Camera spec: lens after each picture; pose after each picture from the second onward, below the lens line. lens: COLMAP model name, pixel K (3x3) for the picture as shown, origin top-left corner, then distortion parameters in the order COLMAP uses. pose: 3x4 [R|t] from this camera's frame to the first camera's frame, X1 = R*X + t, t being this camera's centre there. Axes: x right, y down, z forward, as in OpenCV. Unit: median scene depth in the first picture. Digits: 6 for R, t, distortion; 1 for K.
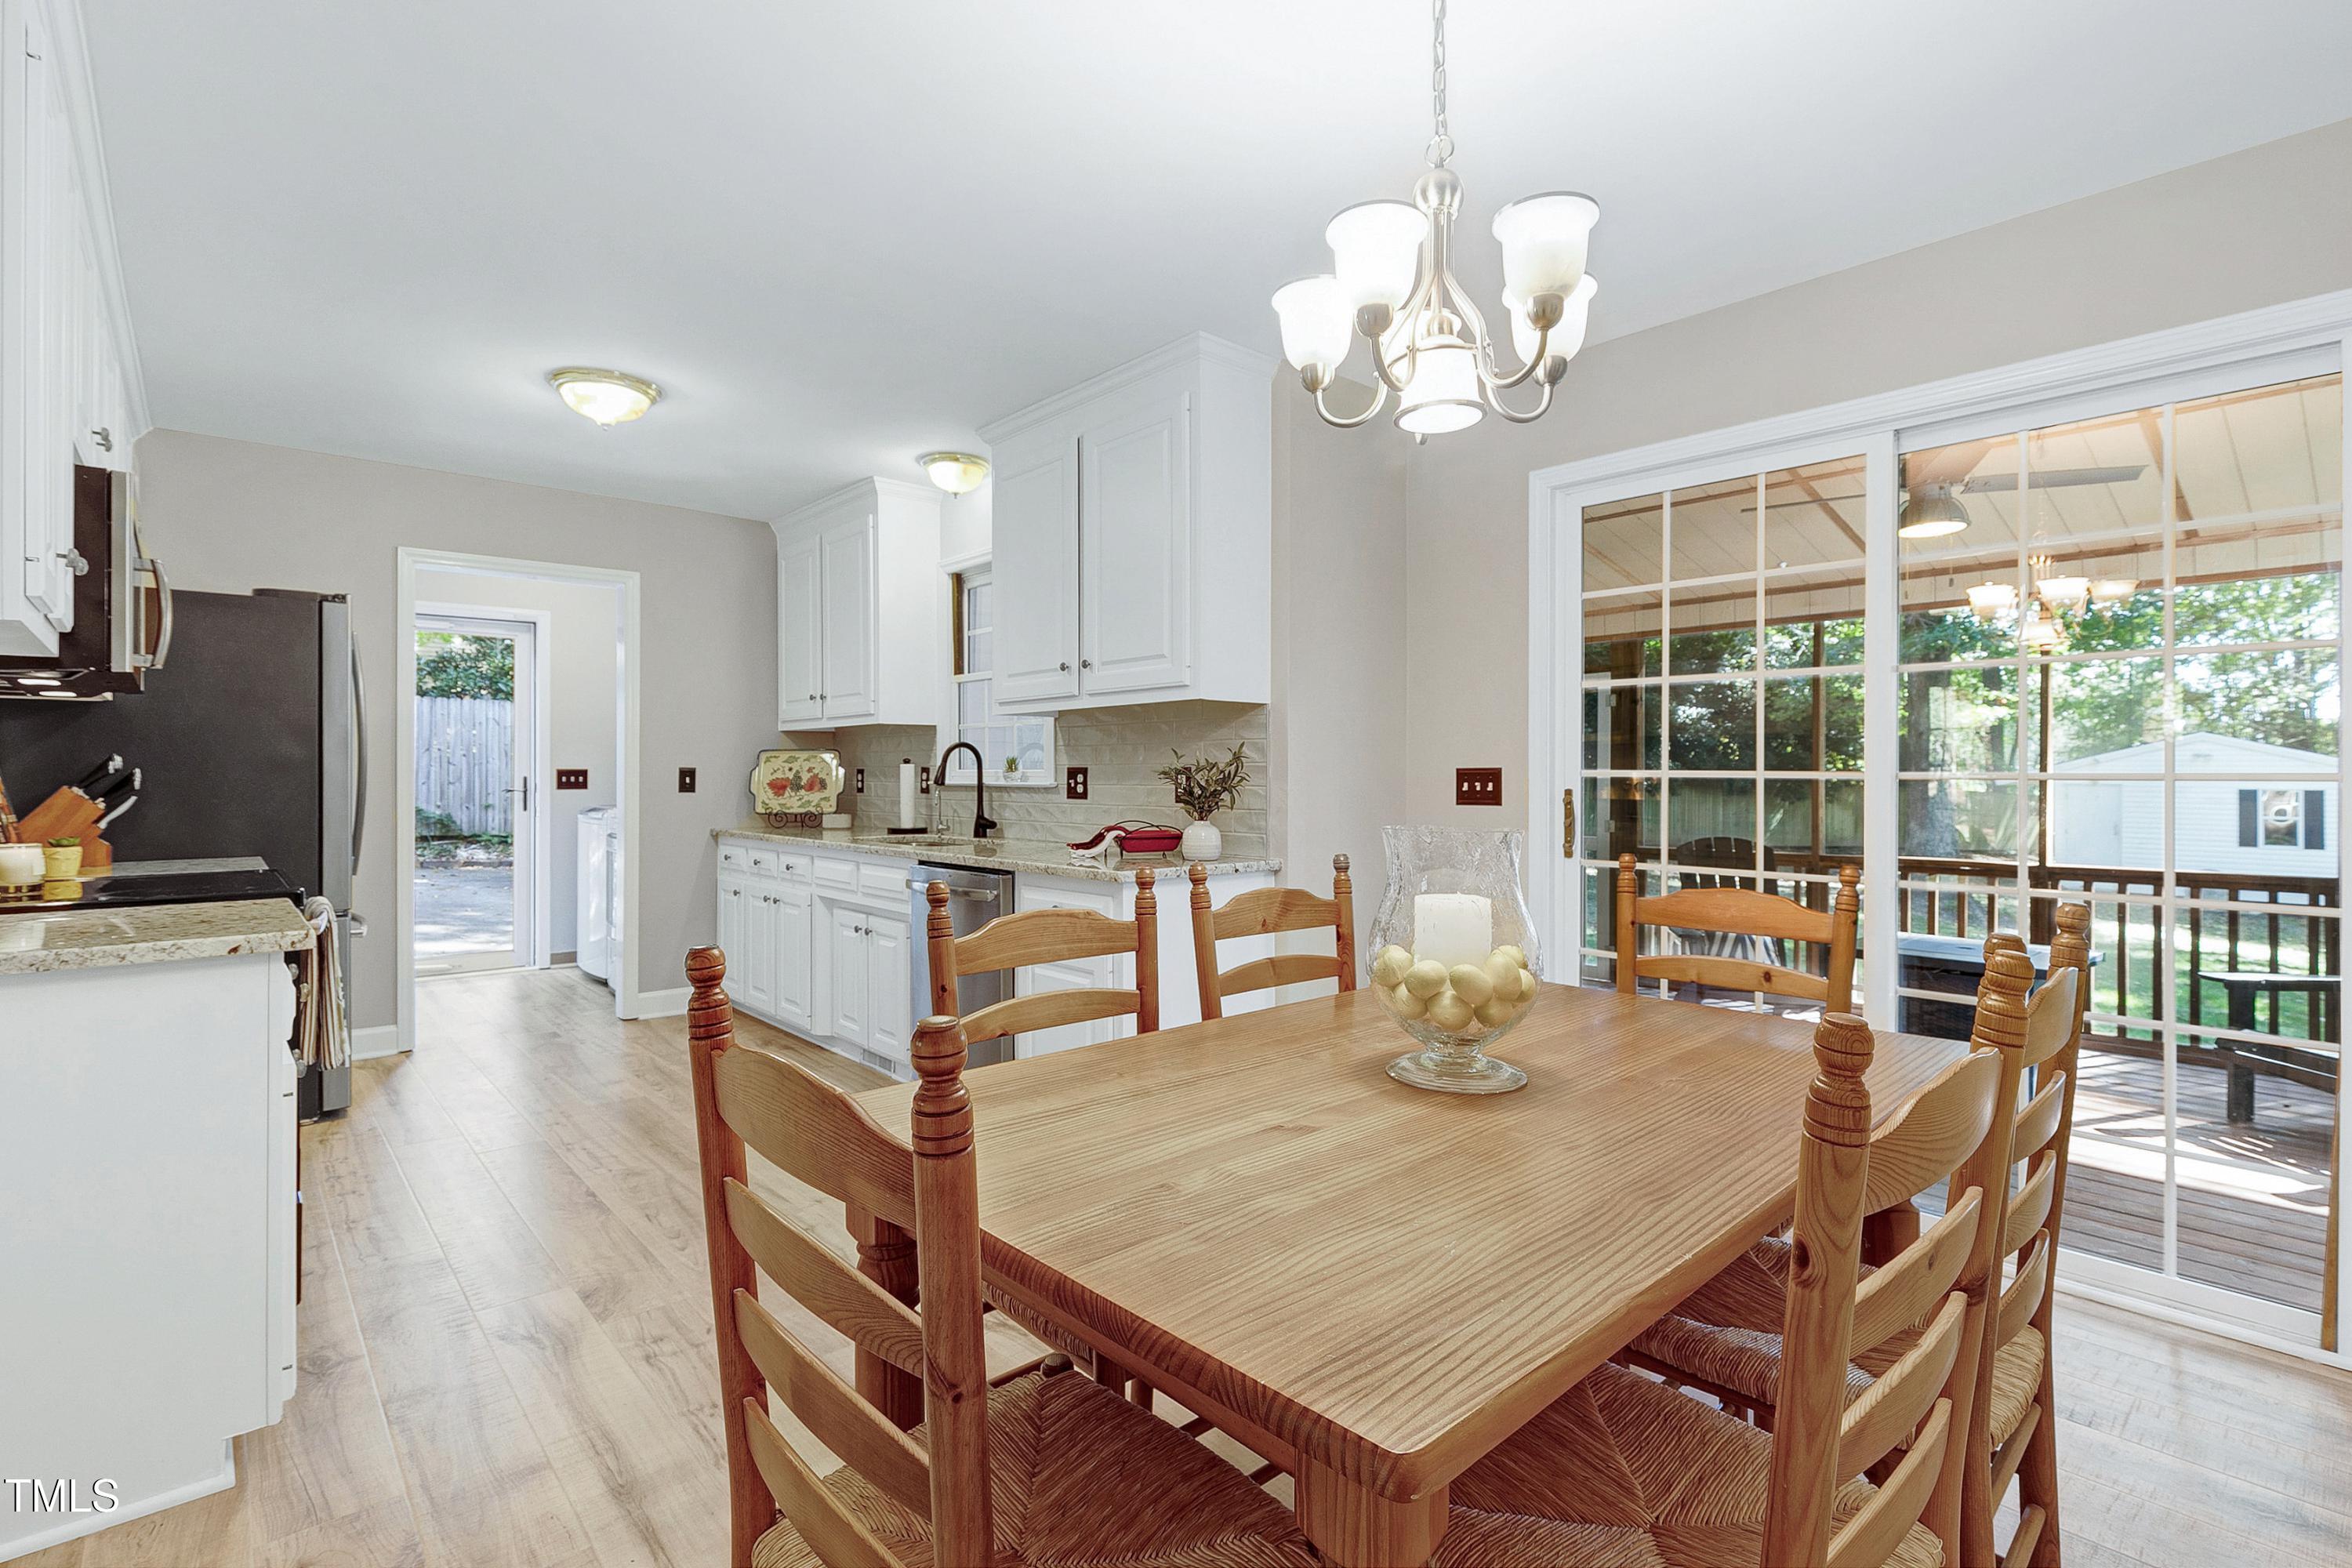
lens RADIAL K [[1094.2, 0, 1182.1], [0, 1094.2, 780.5], [0, 0, 1]] dist [-0.000058, -0.000138]
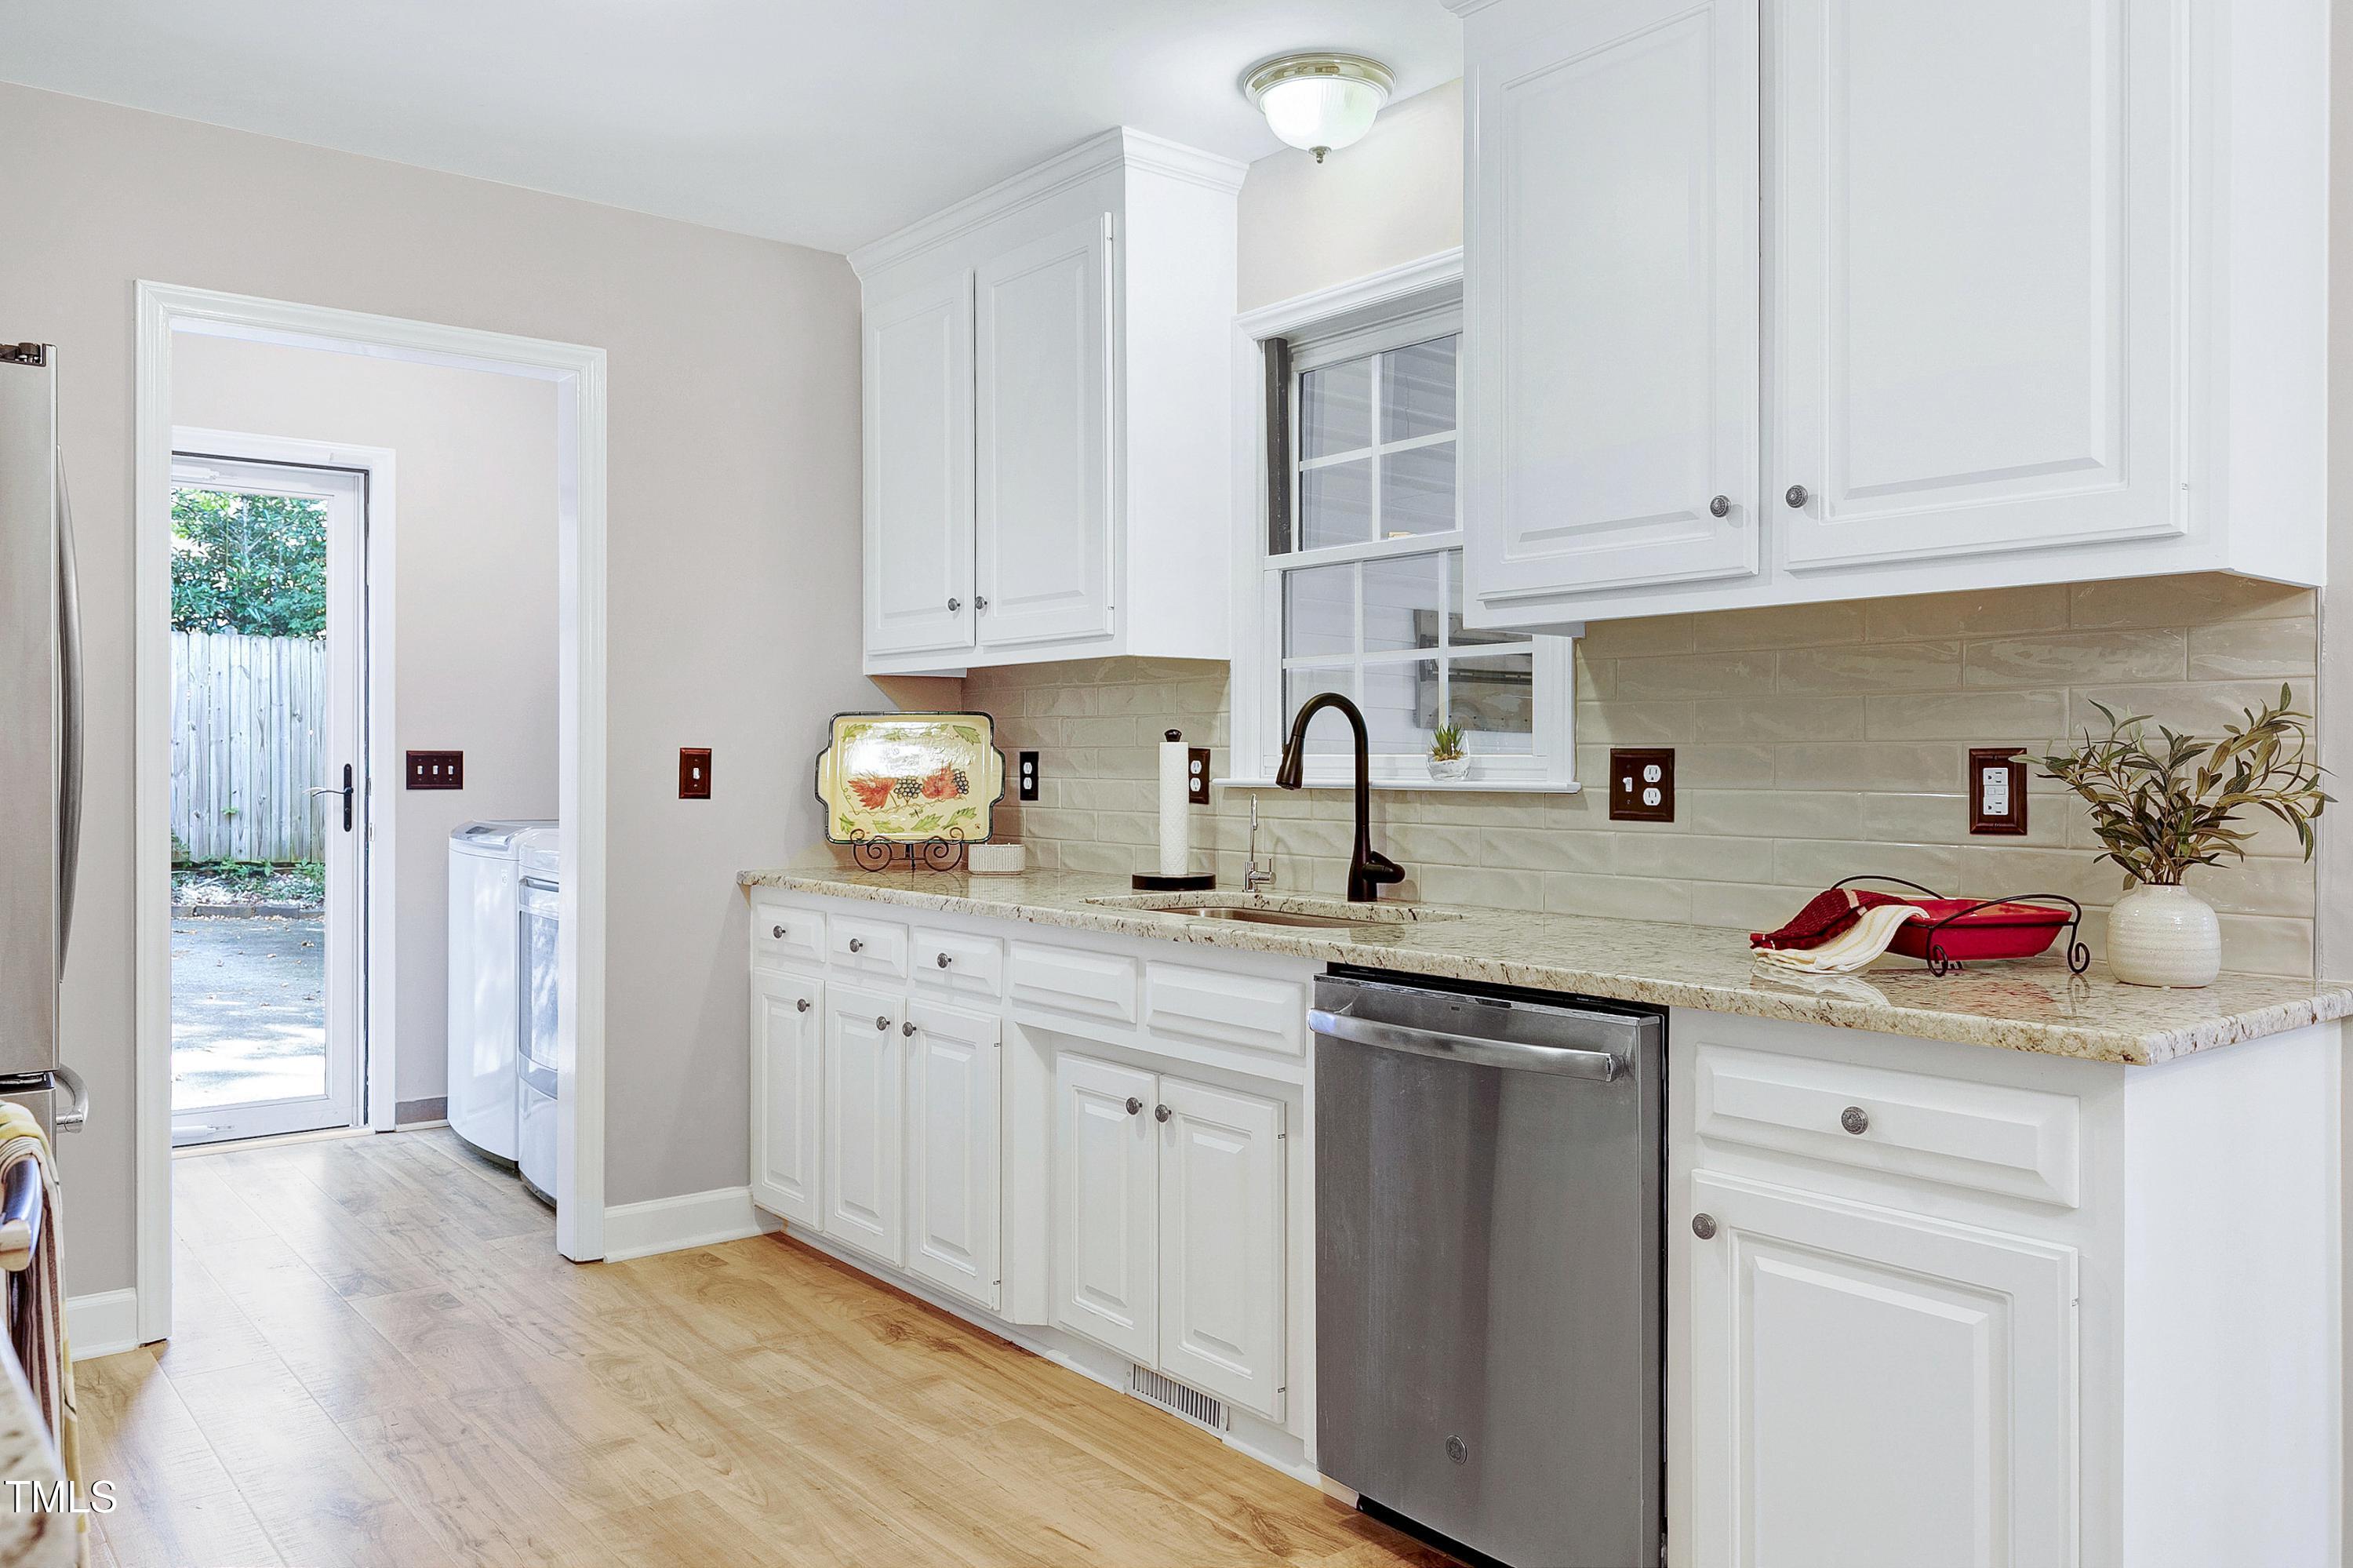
lens RADIAL K [[1710.2, 0, 1176.5], [0, 1710.2, 784.0], [0, 0, 1]] dist [0.003414, 0.005041]
pose [[0.998915, 0.003476, -0.046432, -0.216151], [-0.003169, 0.999973, 0.006688, -0.001711], [0.046454, -0.006534, 0.998899, 0.259086]]
